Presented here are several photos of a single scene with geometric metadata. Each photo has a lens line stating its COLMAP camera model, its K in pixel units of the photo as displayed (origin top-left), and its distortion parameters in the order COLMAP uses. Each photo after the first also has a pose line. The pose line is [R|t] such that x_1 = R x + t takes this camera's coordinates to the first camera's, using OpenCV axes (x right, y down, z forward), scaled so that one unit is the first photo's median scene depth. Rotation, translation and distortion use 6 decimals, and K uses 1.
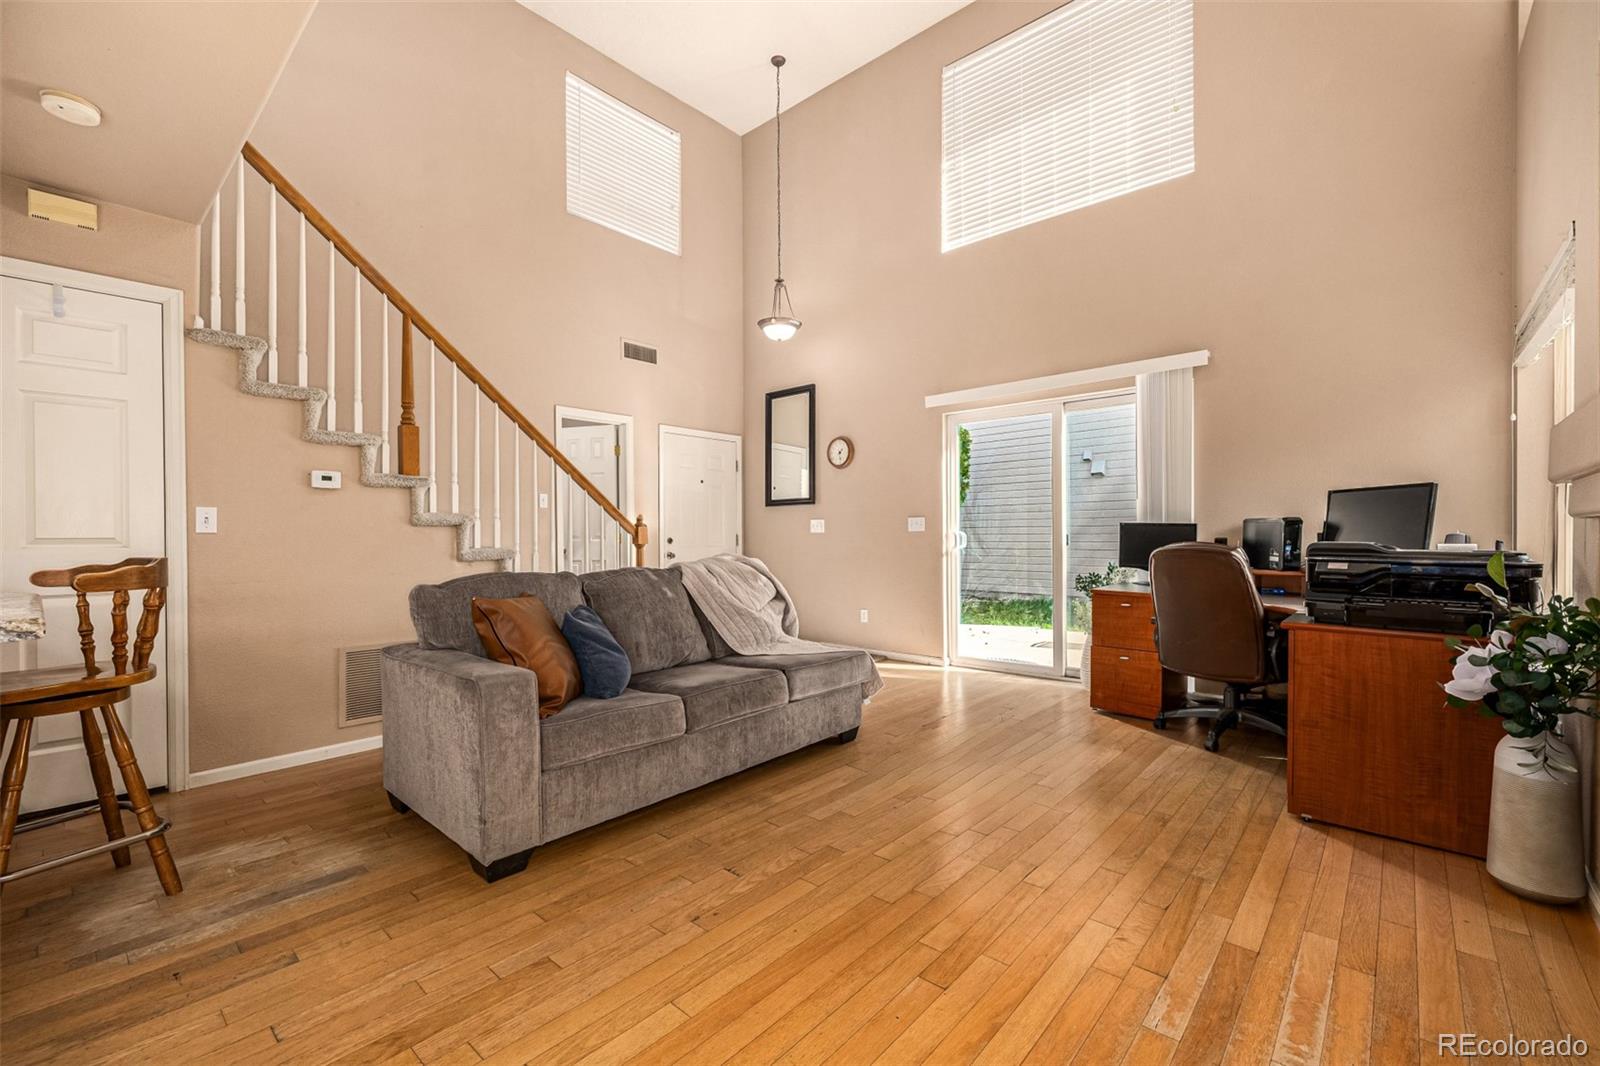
lens RADIAL K [[678.4, 0, 800.0], [0, 678.4, 537.9], [0, 0, 1]] dist [0.001585, -0.000128]
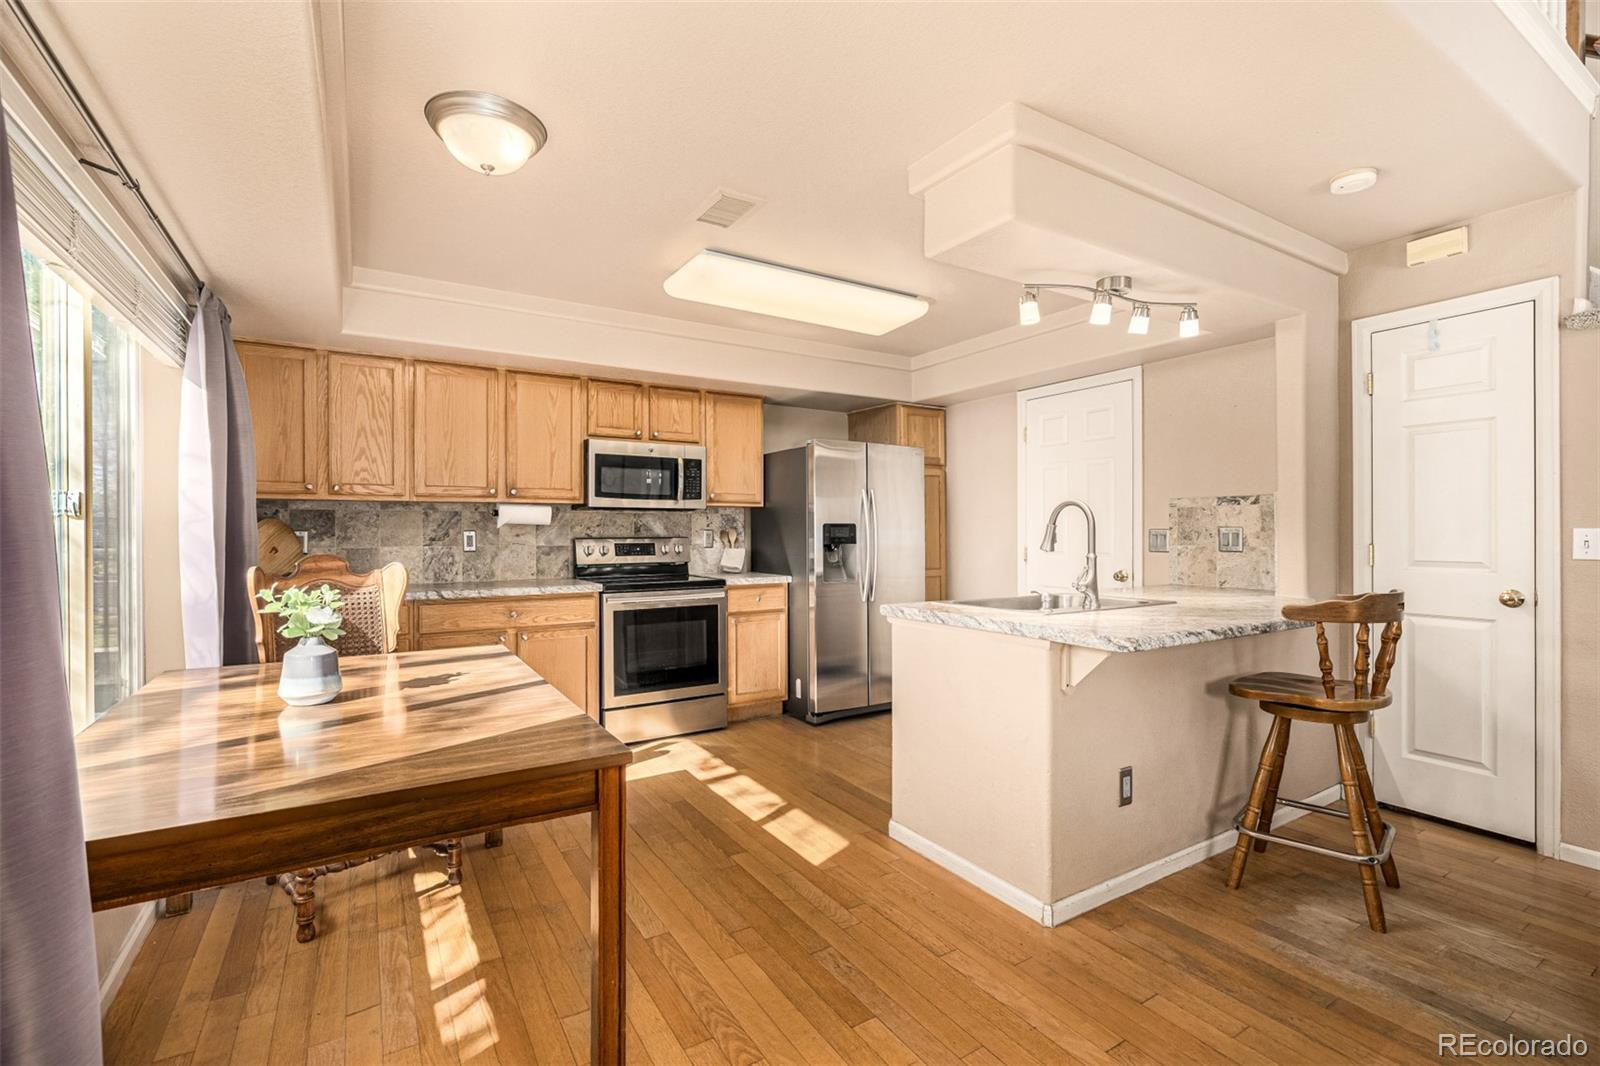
lens RADIAL K [[717.8, 0, 803.8], [0, 717.8, 533.7], [0, 0, 1]] dist [-0.009524, 0.002219]
pose [[-0.283312, 0.010869, -0.958966, 0.218040], [0.002956, 0.999941, 0.010460, -0.050369], [0.959023, 0.000128, -0.283328, 0.336743]]
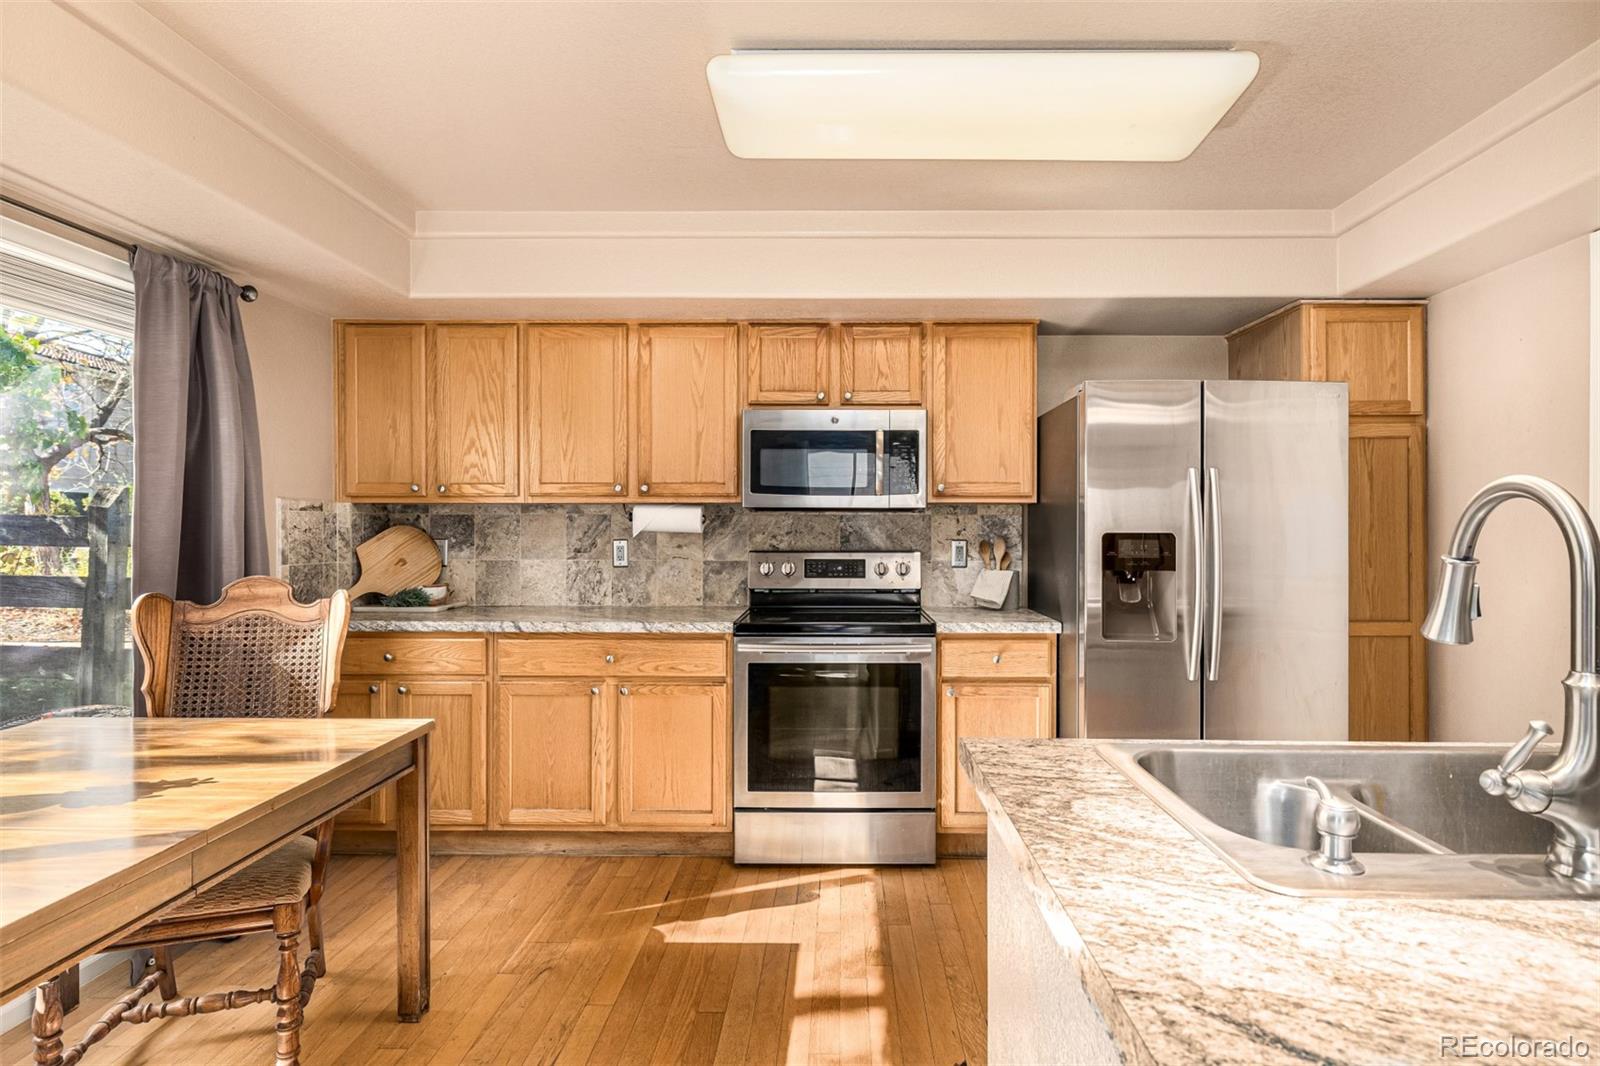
lens RADIAL K [[830.5, 0, 834.0], [0, 830.5, 535.6], [0, 0, 1]] dist [-0.003299, -0.002147]
pose [[-0.756922, 0.010870, -0.653415, -0.361627], [0.002332, 0.999900, 0.013932, -0.066538], [0.653502, 0.009021, -0.756871, 0.470903]]
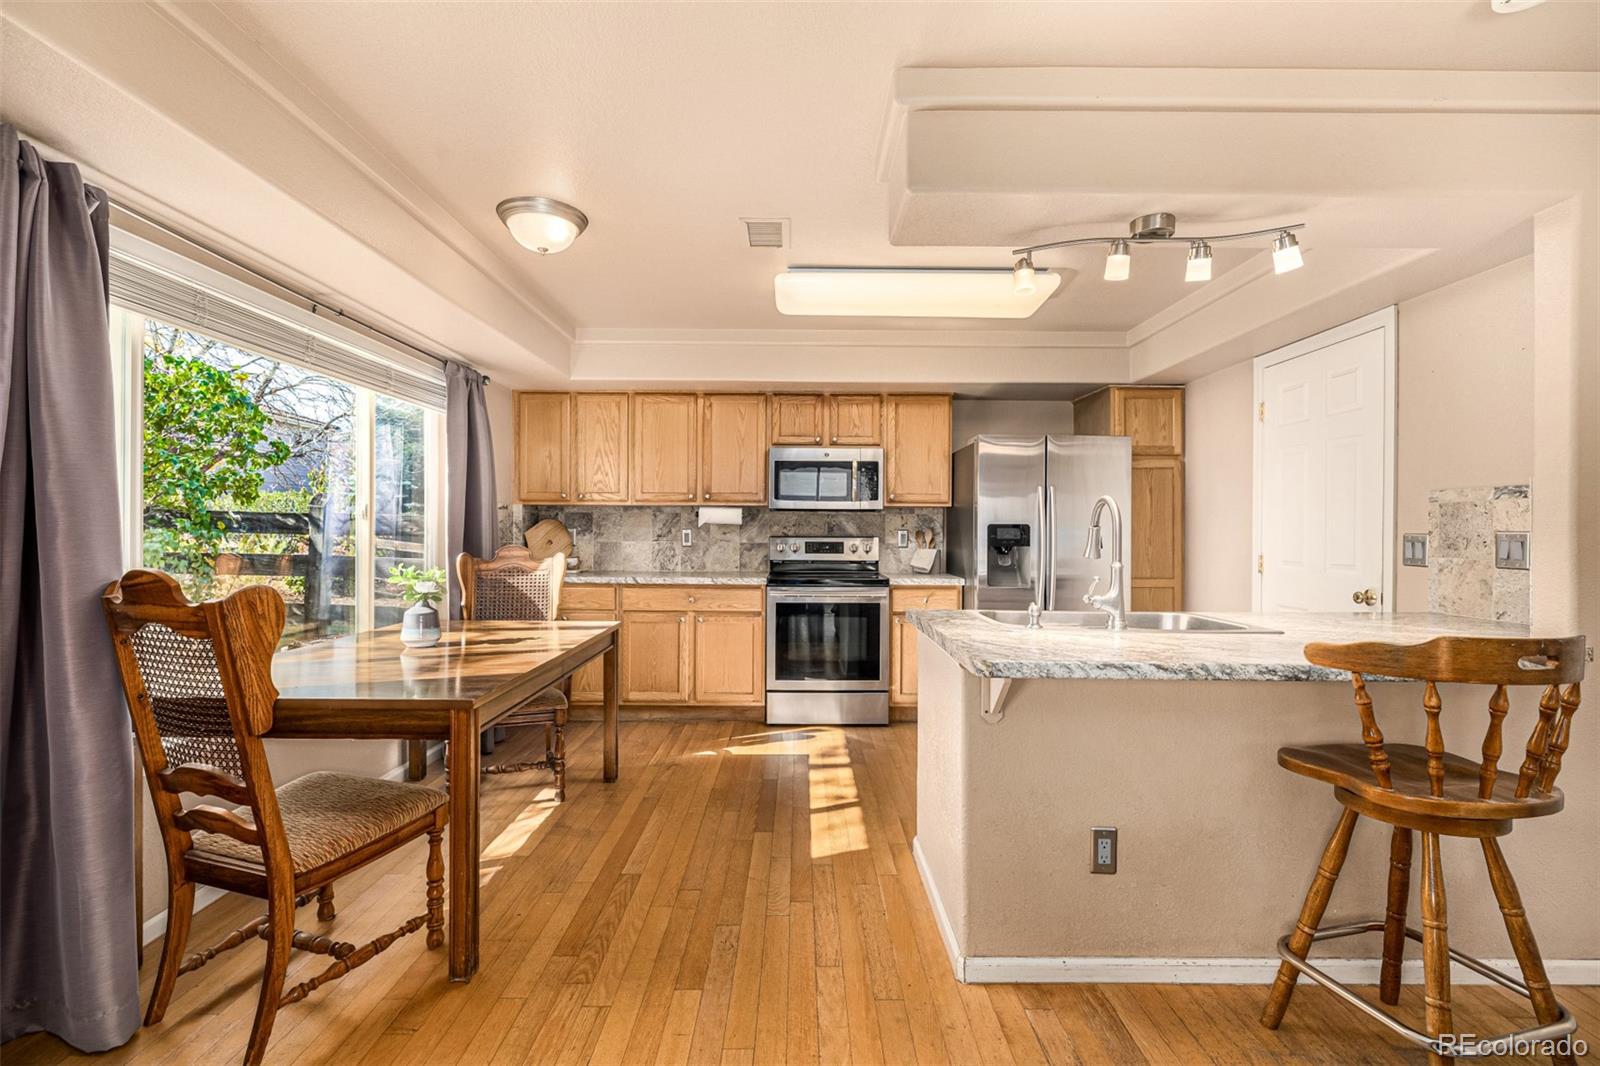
lens RADIAL K [[717.8, 0, 800.2], [0, 717.8, 534.7], [0, 0, 1]] dist [-0.009524, 0.002219]
pose [[-0.748063, 0.006661, -0.663594, -0.015035], [-0.002169, 0.999920, 0.012483, -0.051729], [0.663624, 0.010778, -0.747989, 0.754522]]
